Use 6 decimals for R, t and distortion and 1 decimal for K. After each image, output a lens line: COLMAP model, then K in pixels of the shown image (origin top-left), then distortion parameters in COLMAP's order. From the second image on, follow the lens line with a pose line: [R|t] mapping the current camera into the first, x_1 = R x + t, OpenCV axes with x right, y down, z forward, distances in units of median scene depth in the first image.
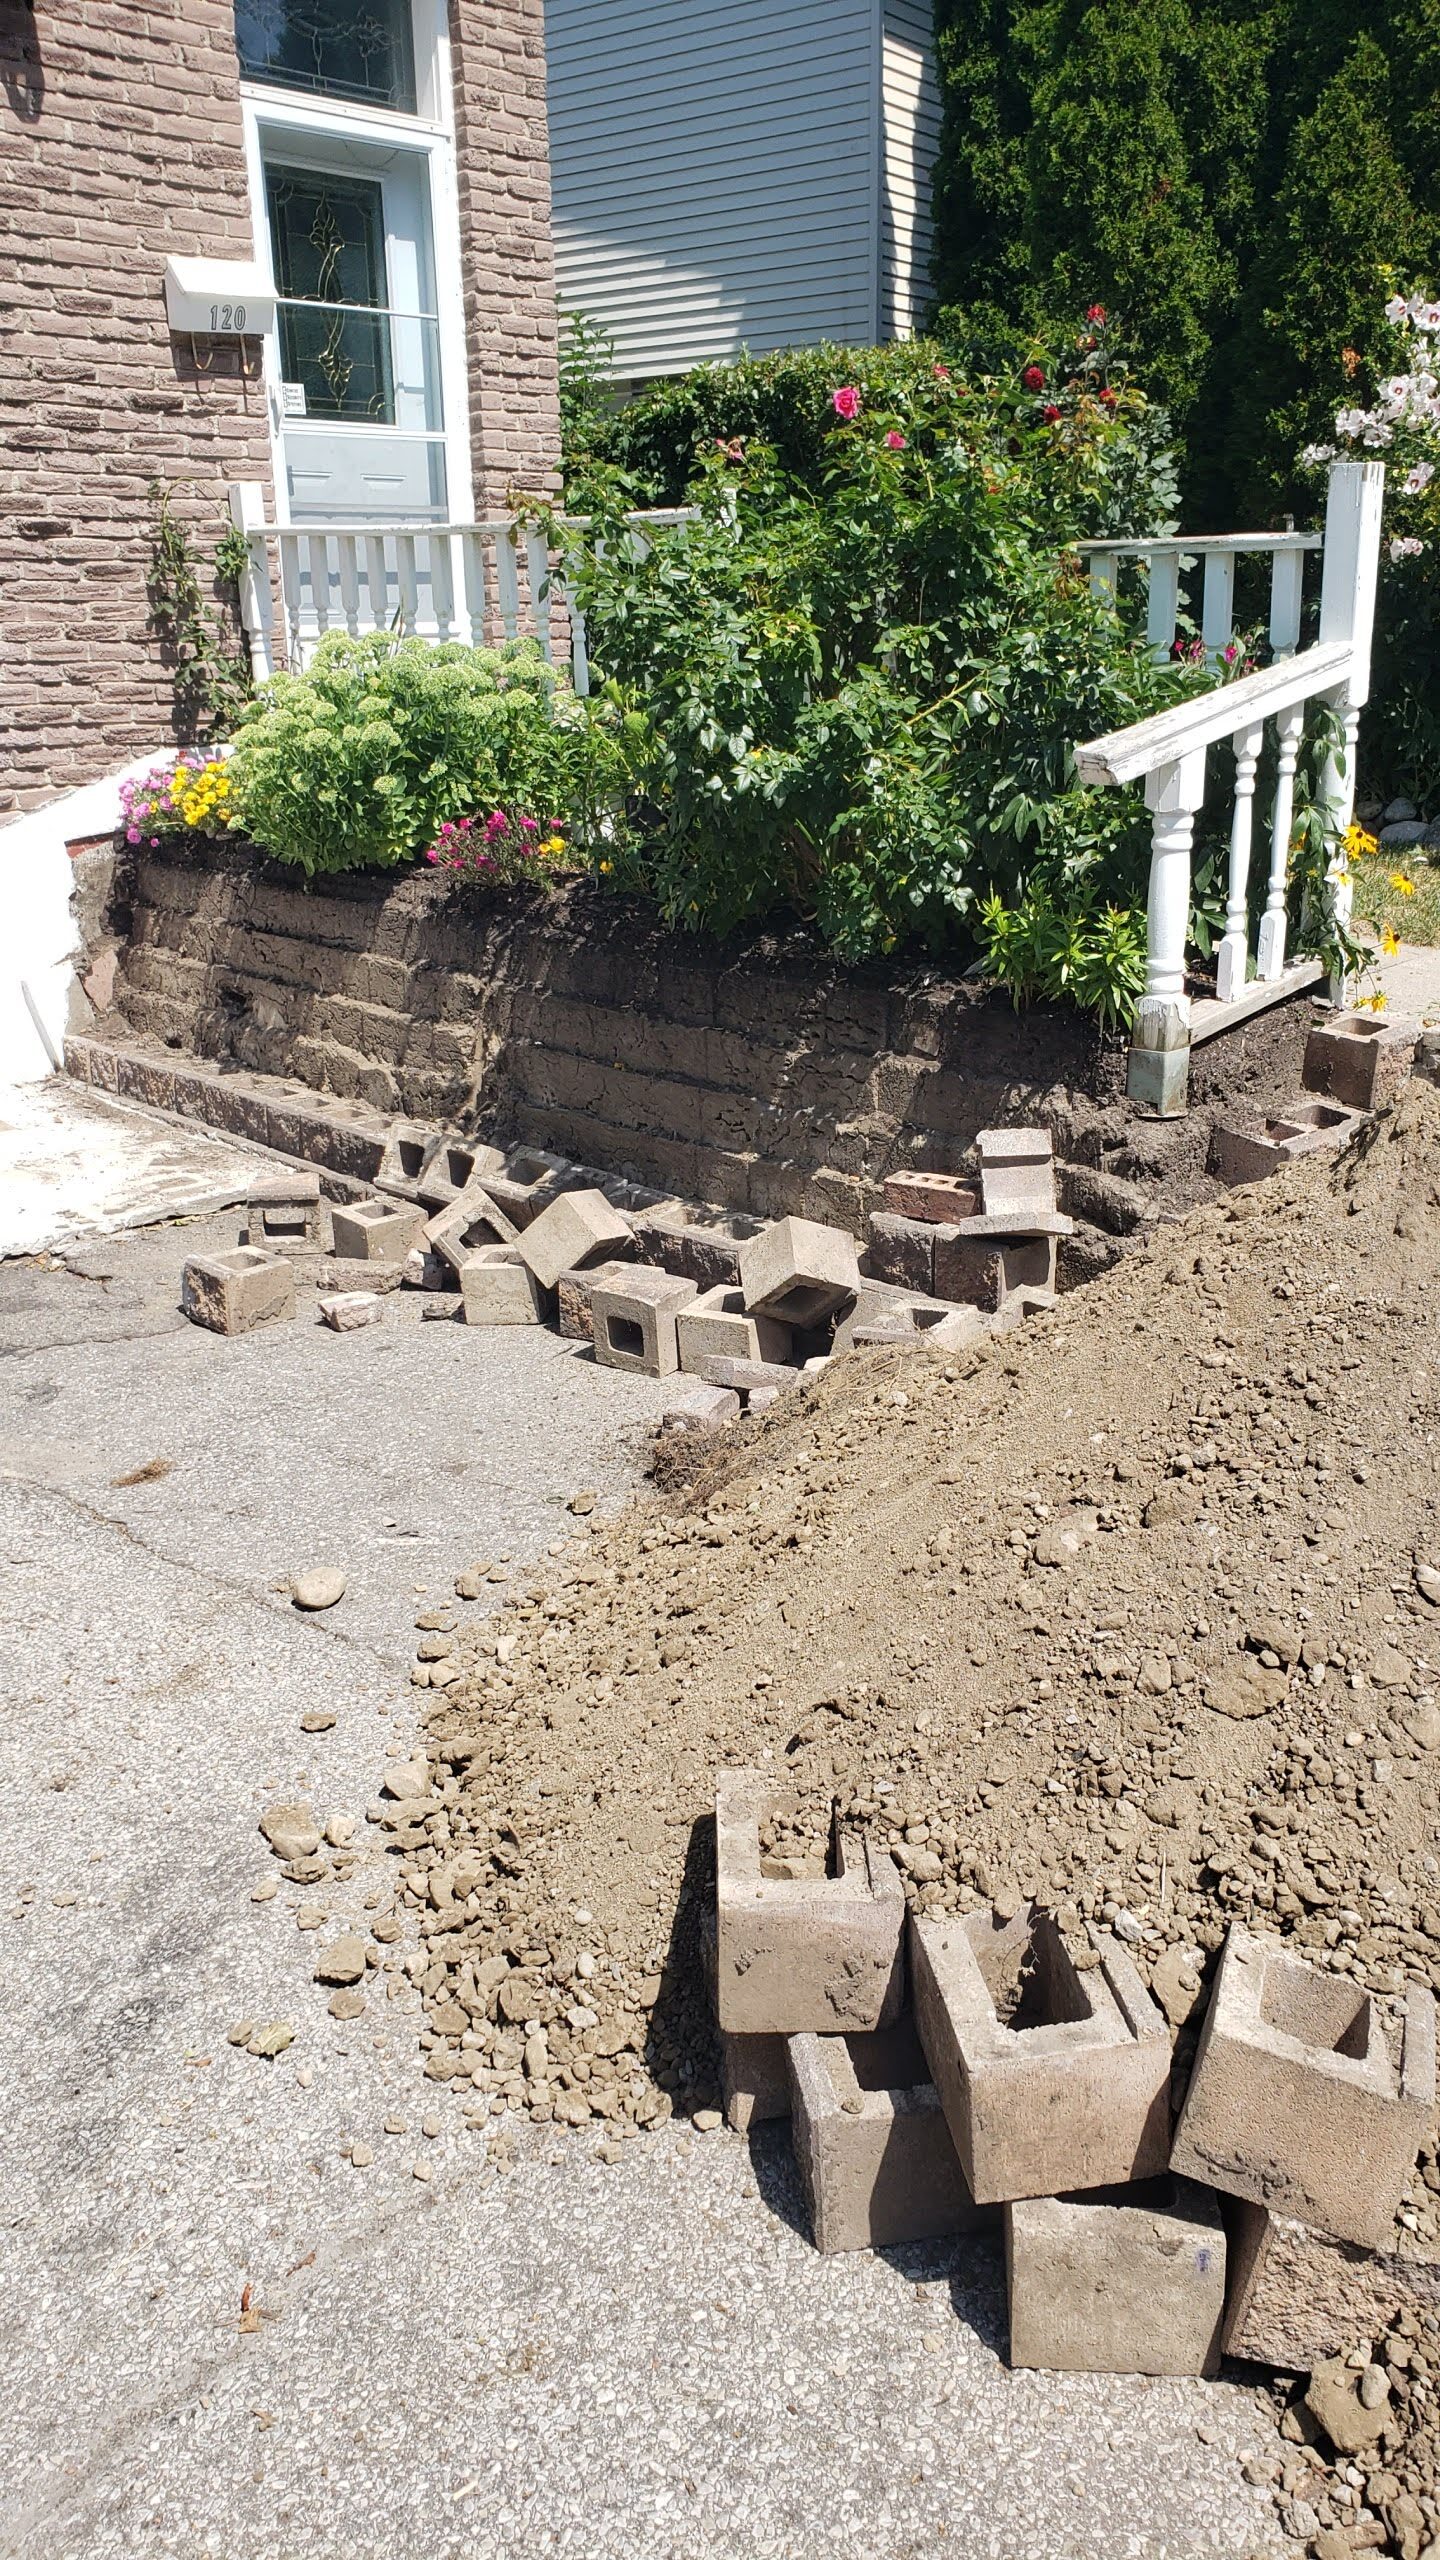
lens RADIAL K [[1960.9, 0, 720.0], [0, 1960.9, 1280.0], [0, 0, 1]] dist [-0.036696, 0.073263]
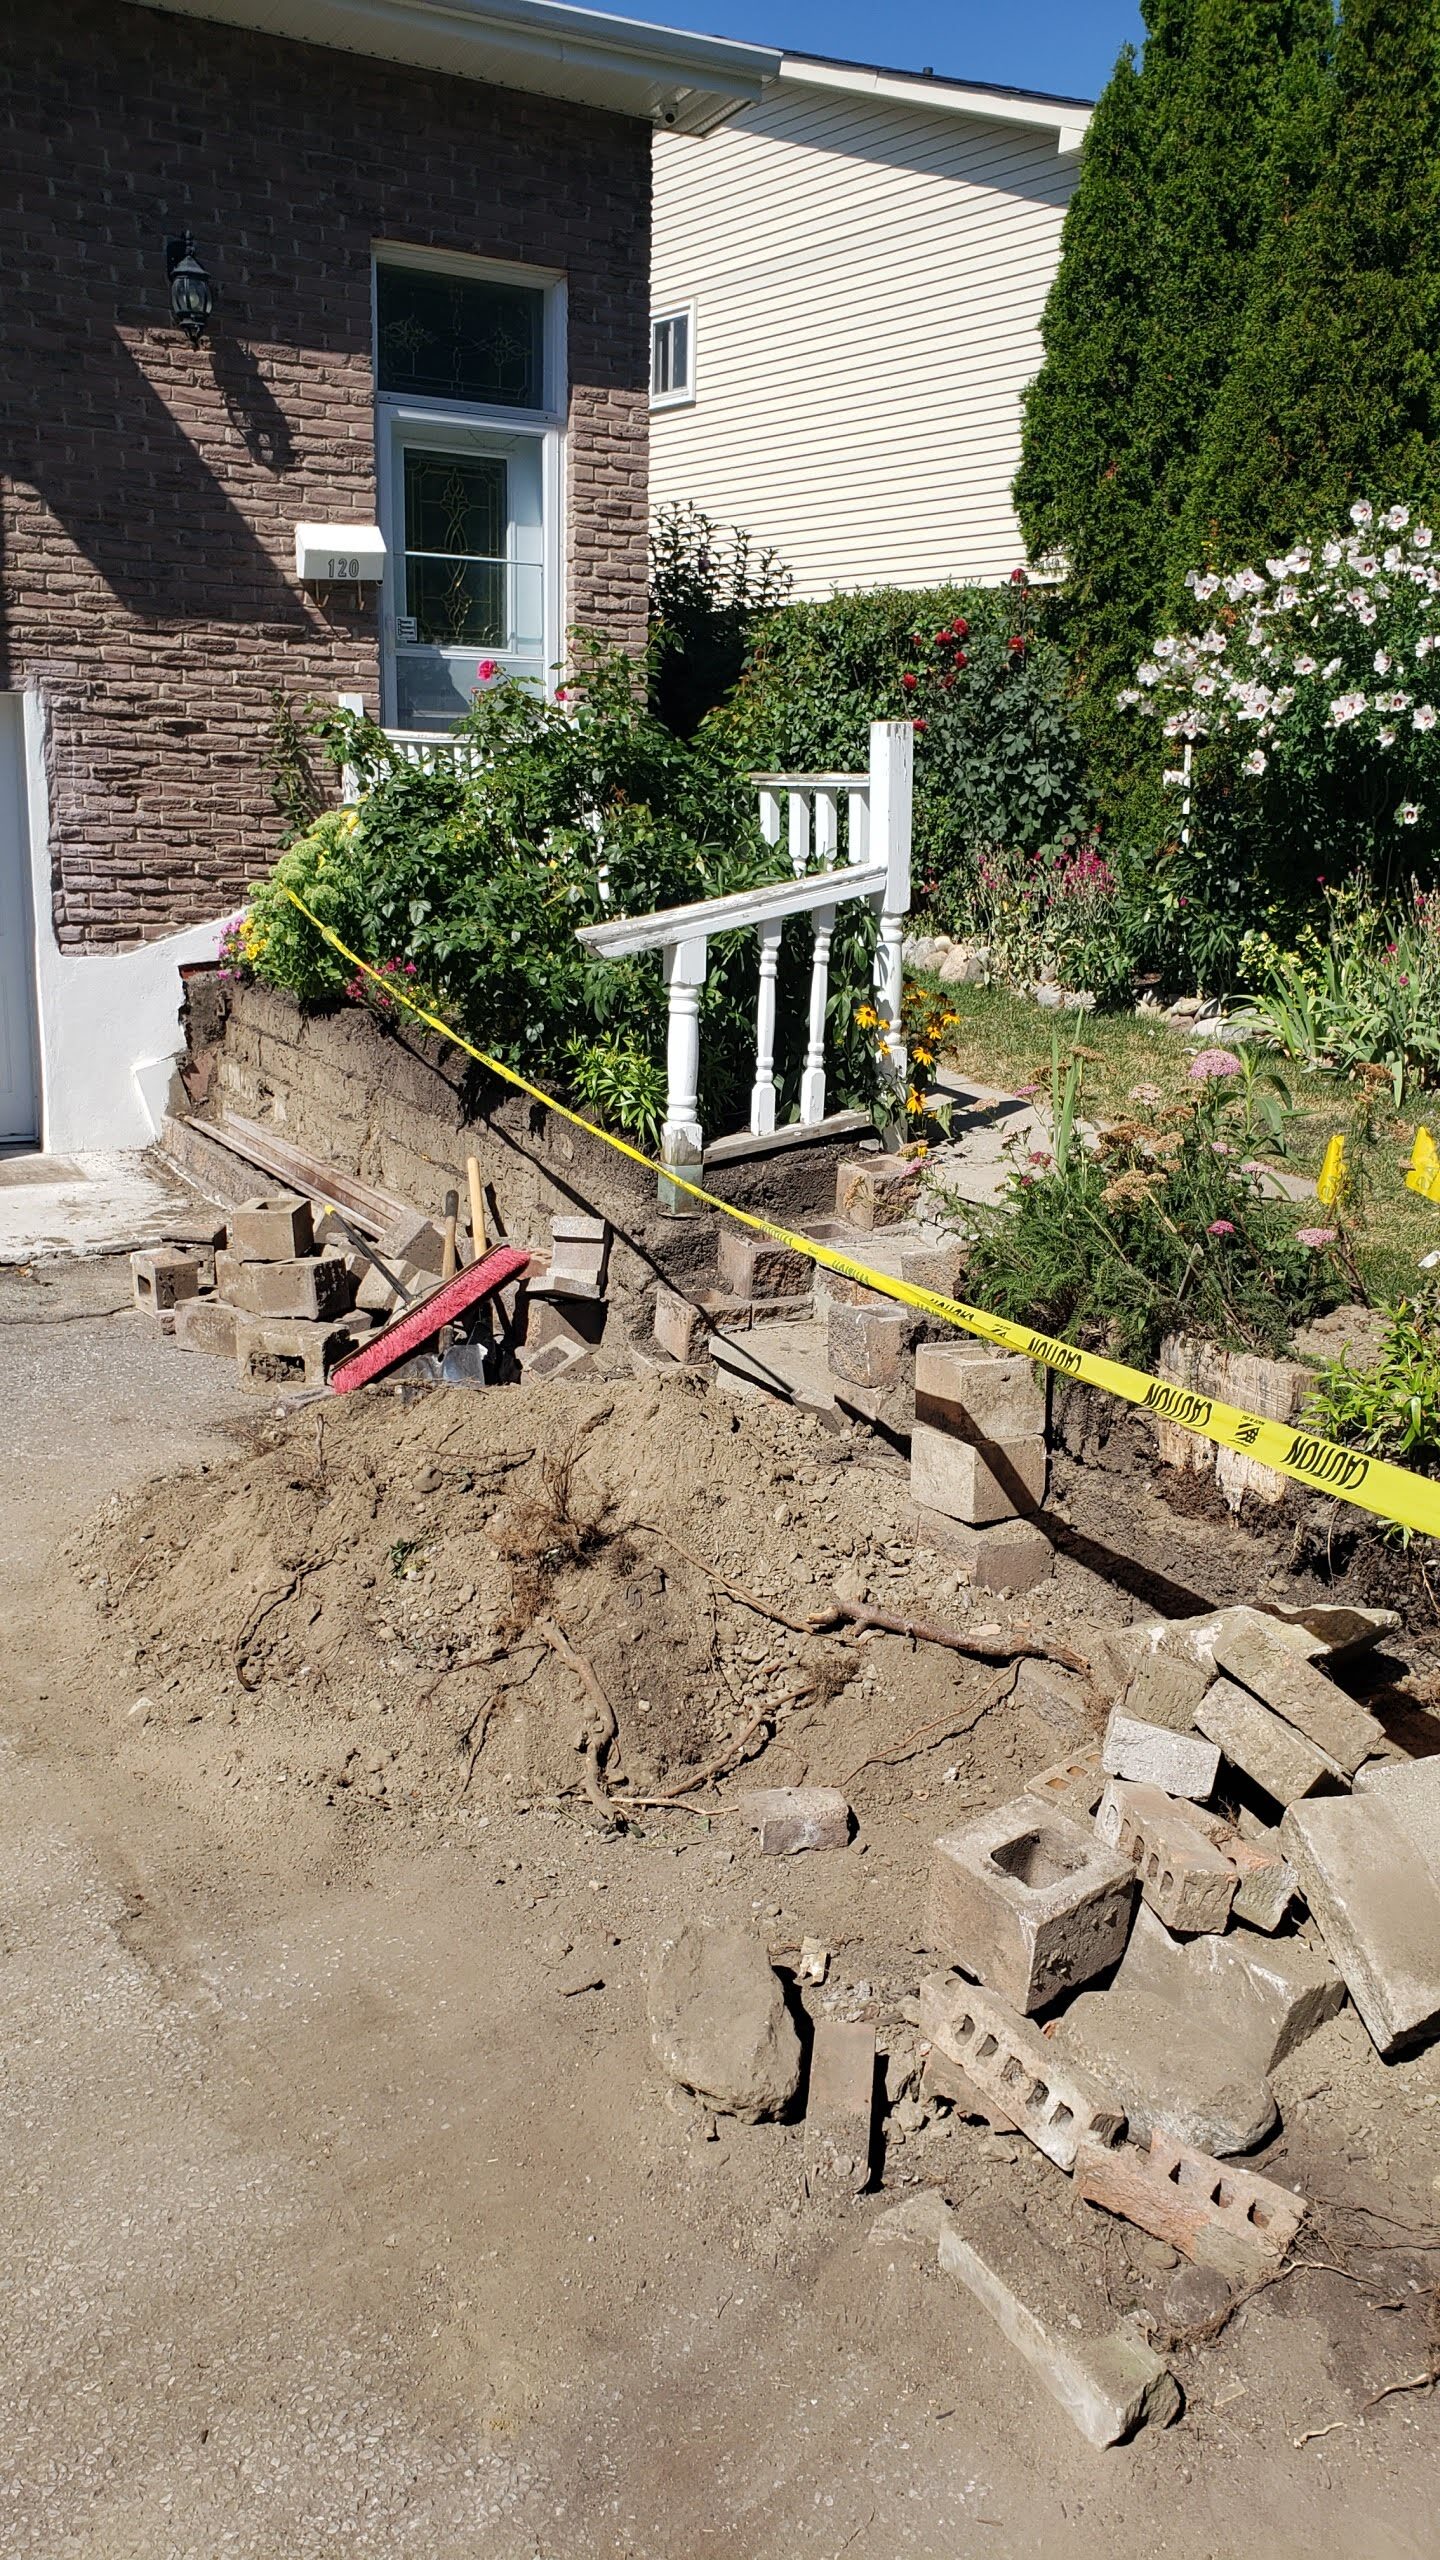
lens RADIAL K [[1952.8, 0, 720.0], [0, 1952.8, 1280.0], [0, 0, 1]] dist [0.007531, 0.004529]
pose [[0.966186, 0.096862, -0.238961, 0.337304], [-0.115645, 0.991106, -0.065842, 0.022057], [0.230458, 0.091250, 0.968794, -0.136950]]
